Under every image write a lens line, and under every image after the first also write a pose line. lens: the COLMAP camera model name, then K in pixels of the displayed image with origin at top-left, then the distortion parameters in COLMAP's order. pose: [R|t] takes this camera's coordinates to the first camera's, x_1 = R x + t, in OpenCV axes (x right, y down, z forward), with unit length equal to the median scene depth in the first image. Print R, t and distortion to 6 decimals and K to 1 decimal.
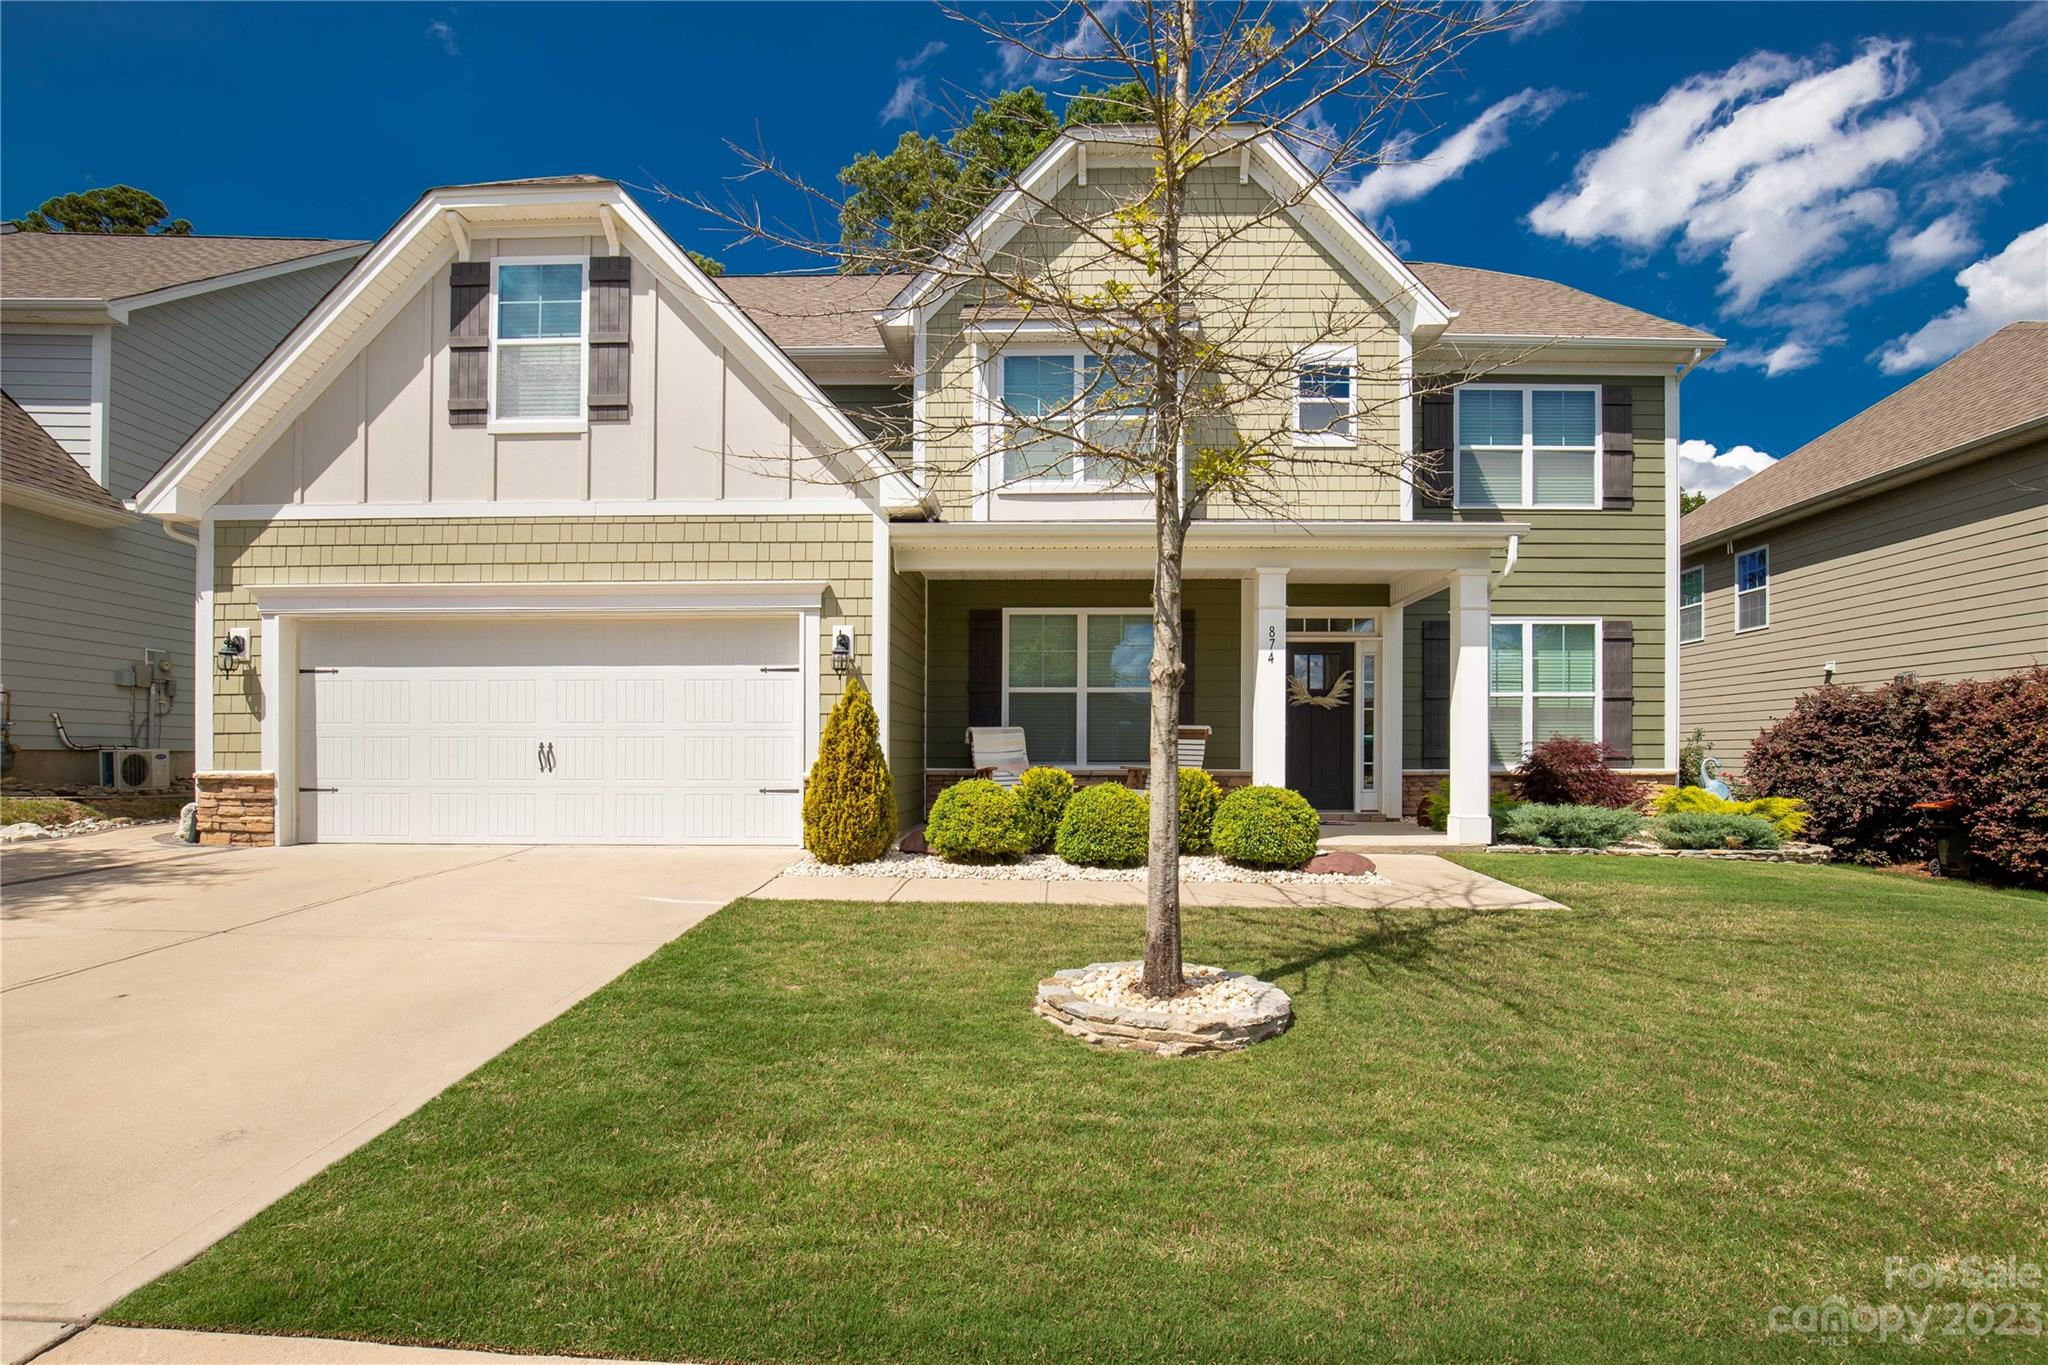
lens RADIAL K [[952.4, 0, 1030.2], [0, 952.4, 760.3], [0, 0, 1]] dist [-0.029284, 0.000110]
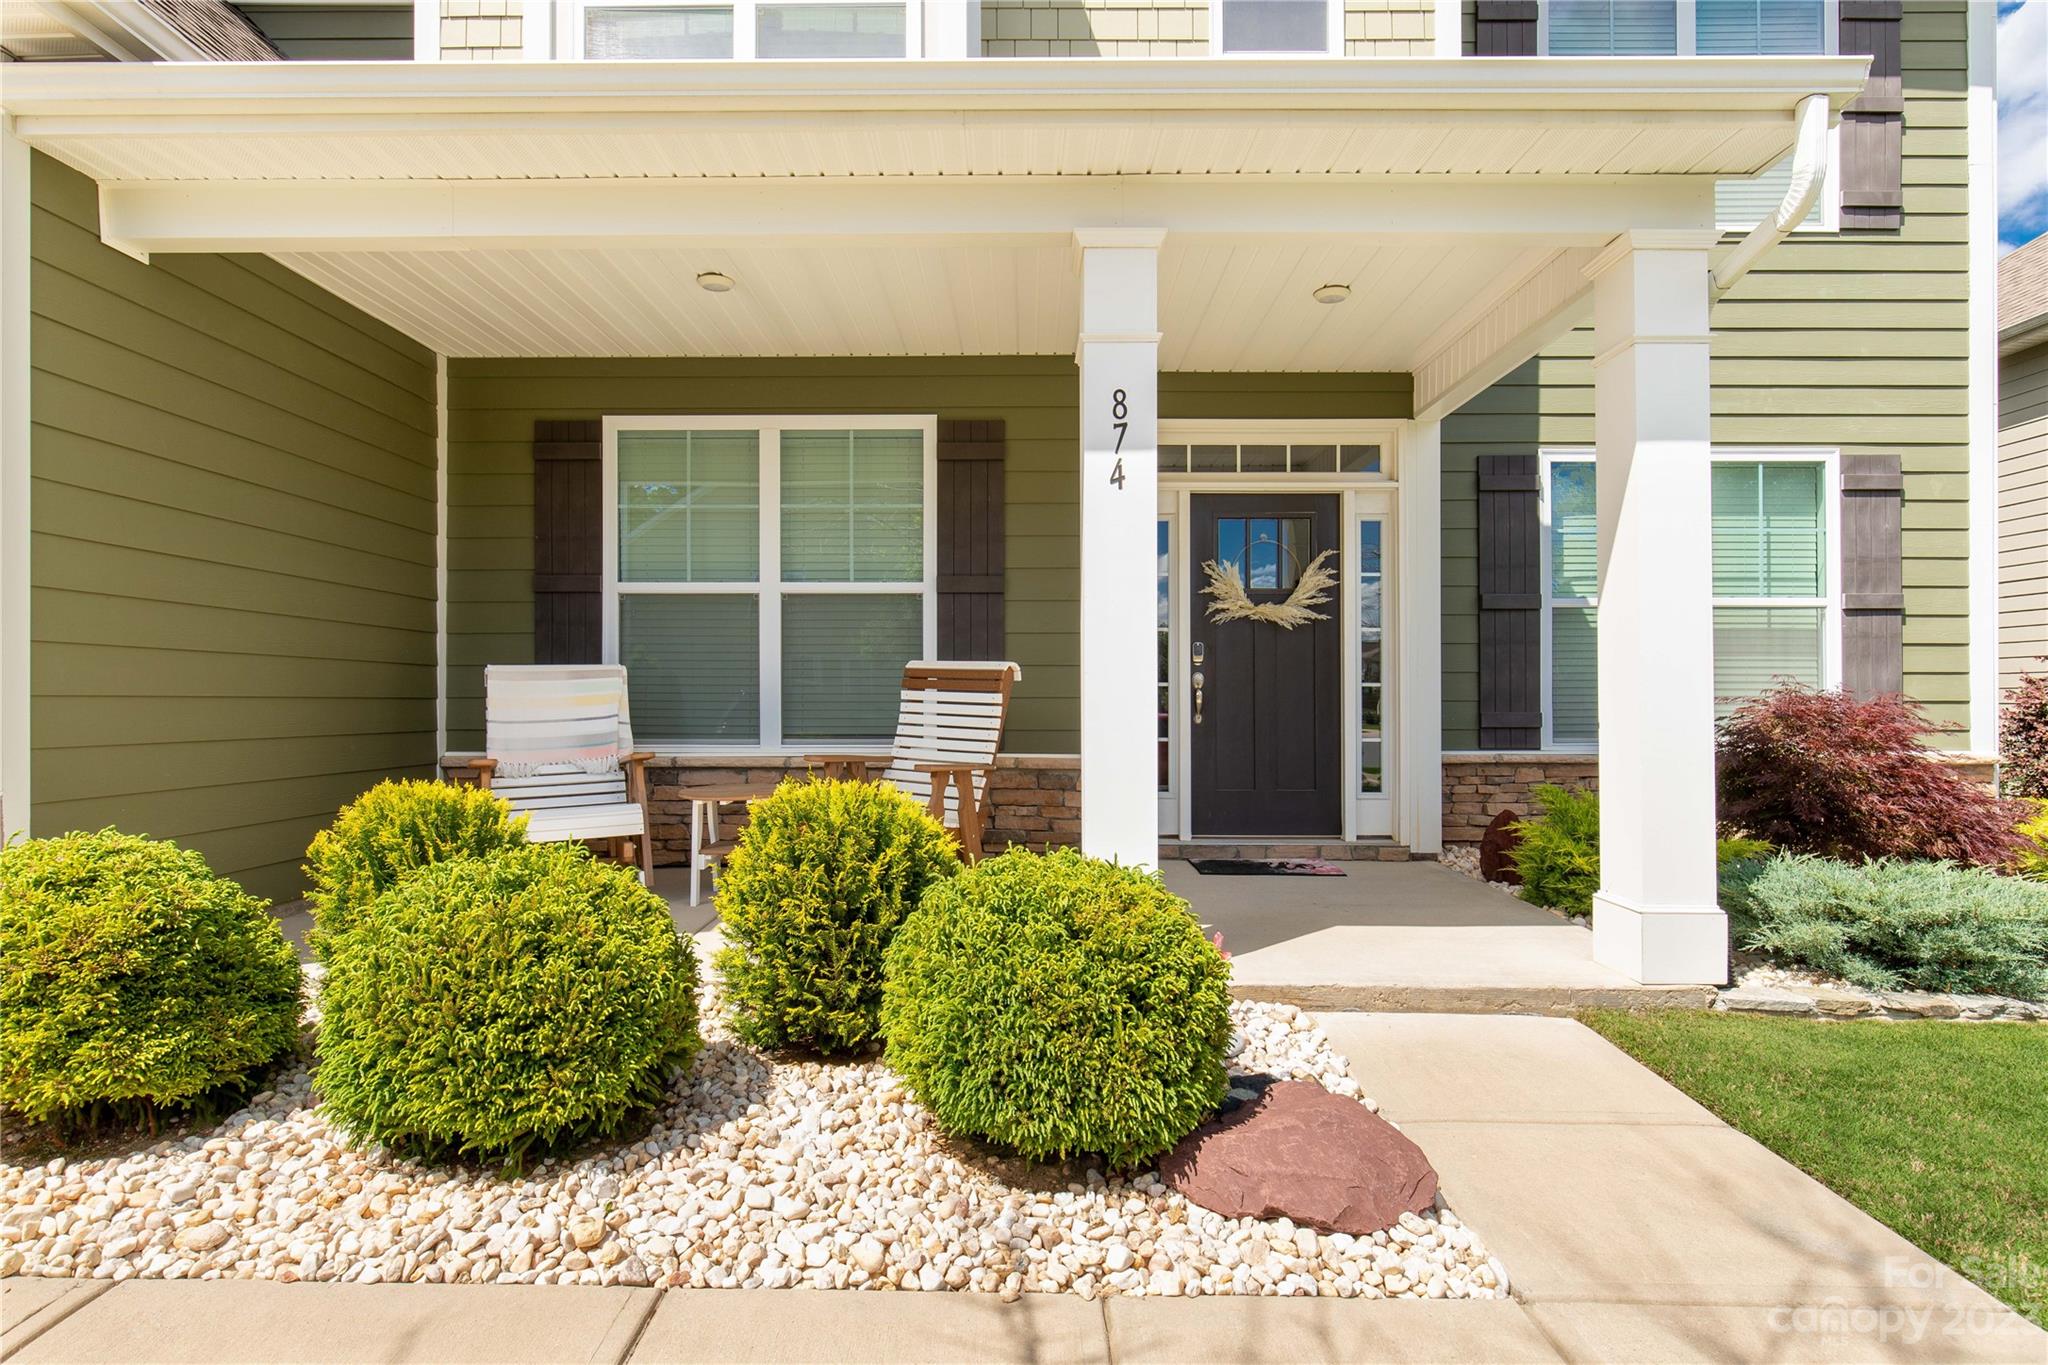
lens RADIAL K [[1041.3, 0, 977.7], [0, 1041.3, 676.8], [0, 0, 1]] dist [-0.003546, -0.000395]
pose [[0.999997, 0.001705, -0.001816, 0.204770], [-0.001757, 0.999589, -0.028617, -0.018334], [0.001766, 0.028620, 0.999589, 0.612796]]
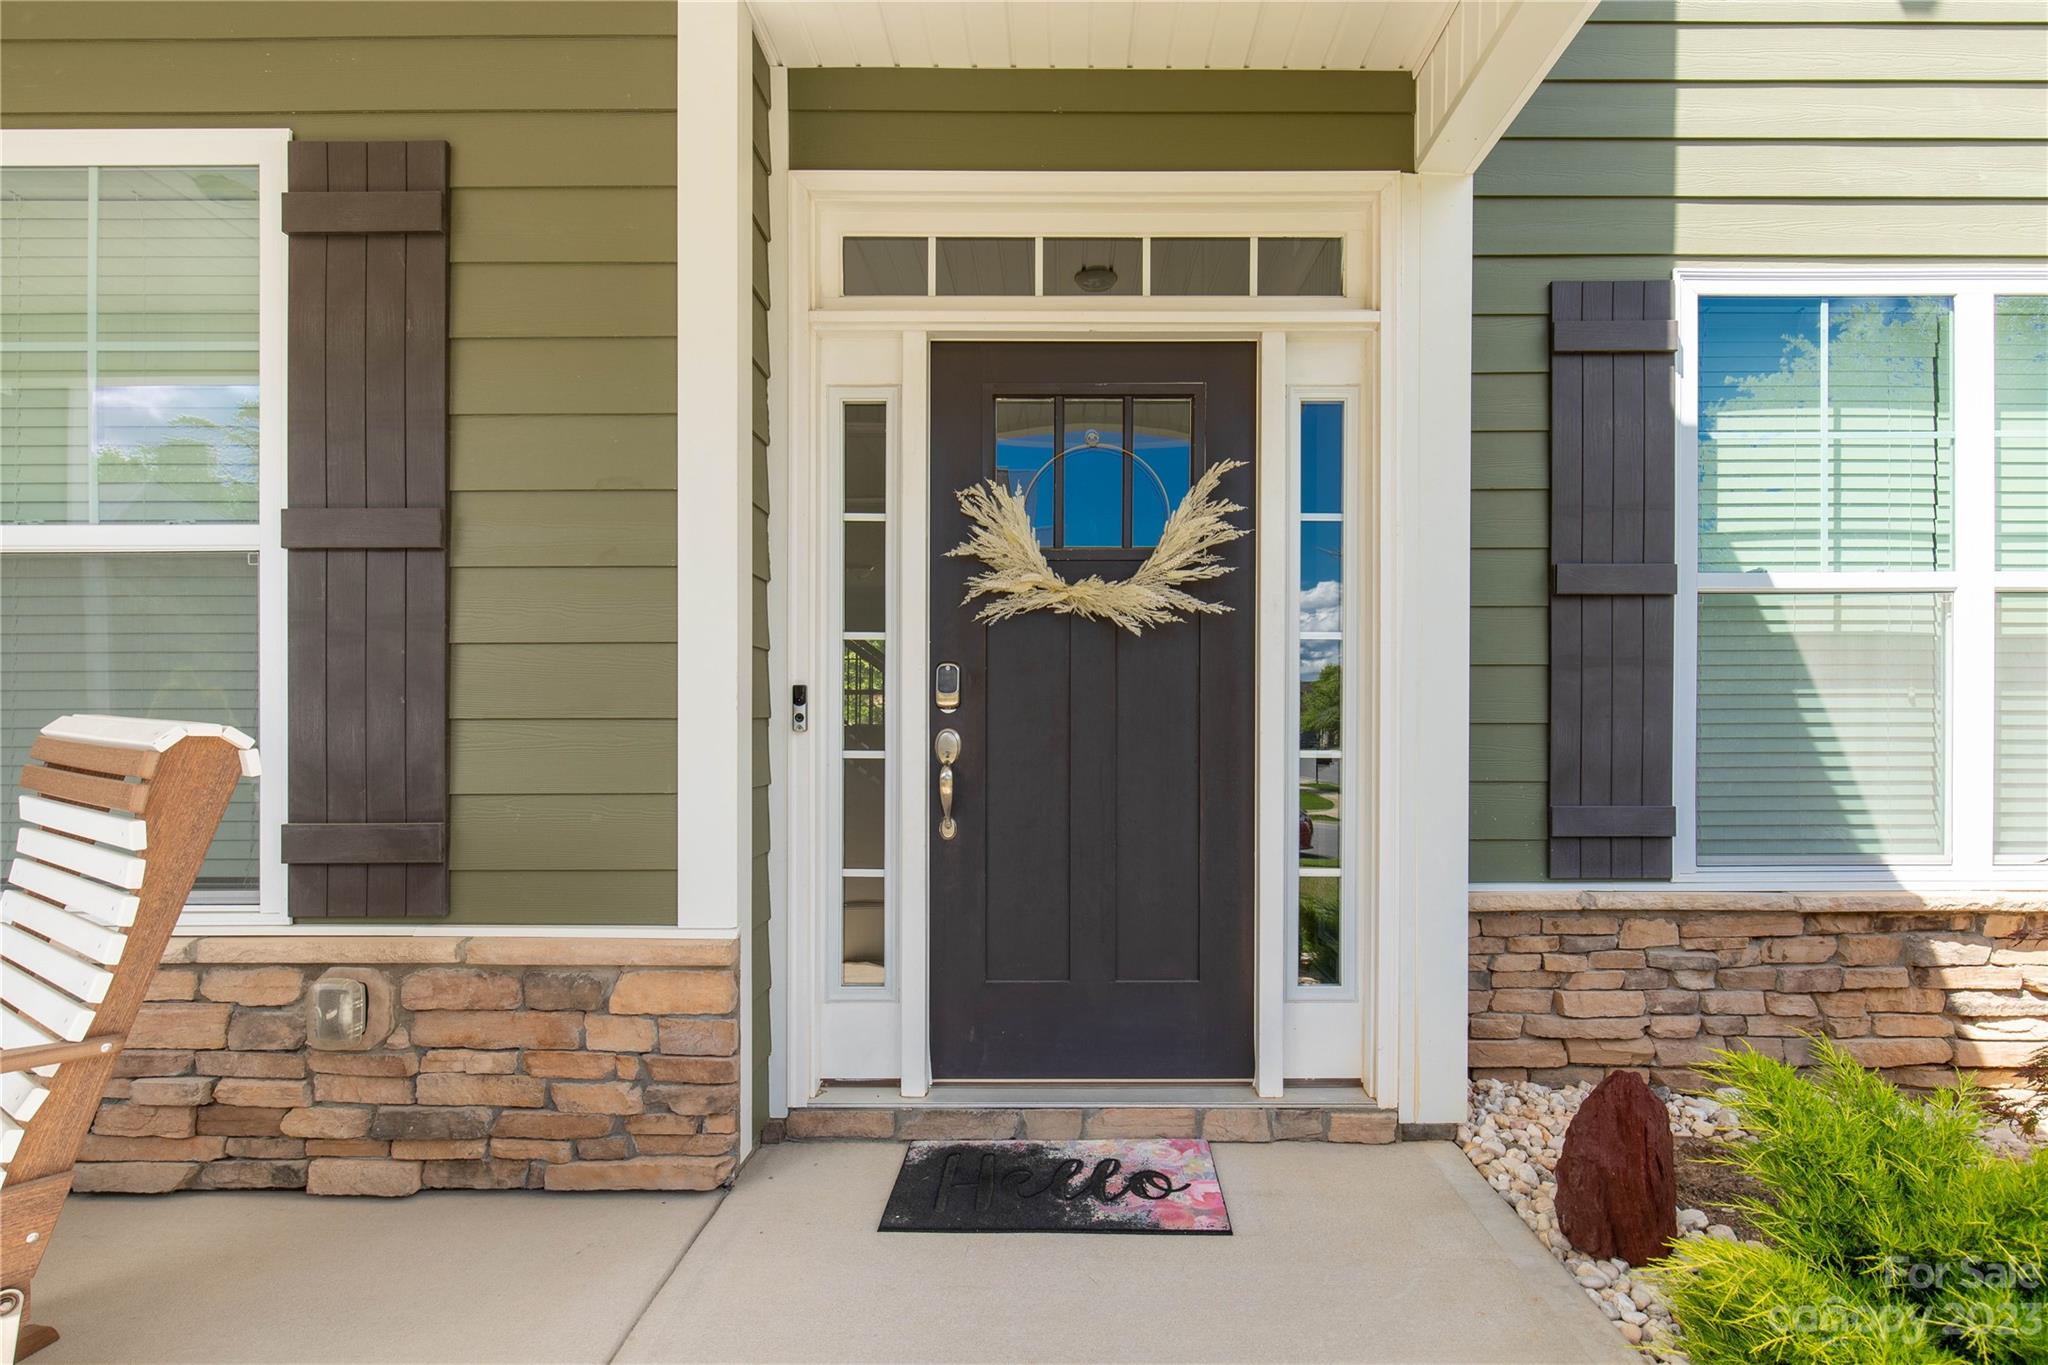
lens RADIAL K [[1053.2, 0, 1030.6], [0, 1053.2, 721.8], [0, 0, 1]] dist [-0.002882, -0.000315]
pose [[0.999950, -0.000030, 0.009999, 0.376200], [0.000057, 0.999996, -0.002646, -0.043166], [-0.009998, 0.002647, 0.999947, 0.988881]]
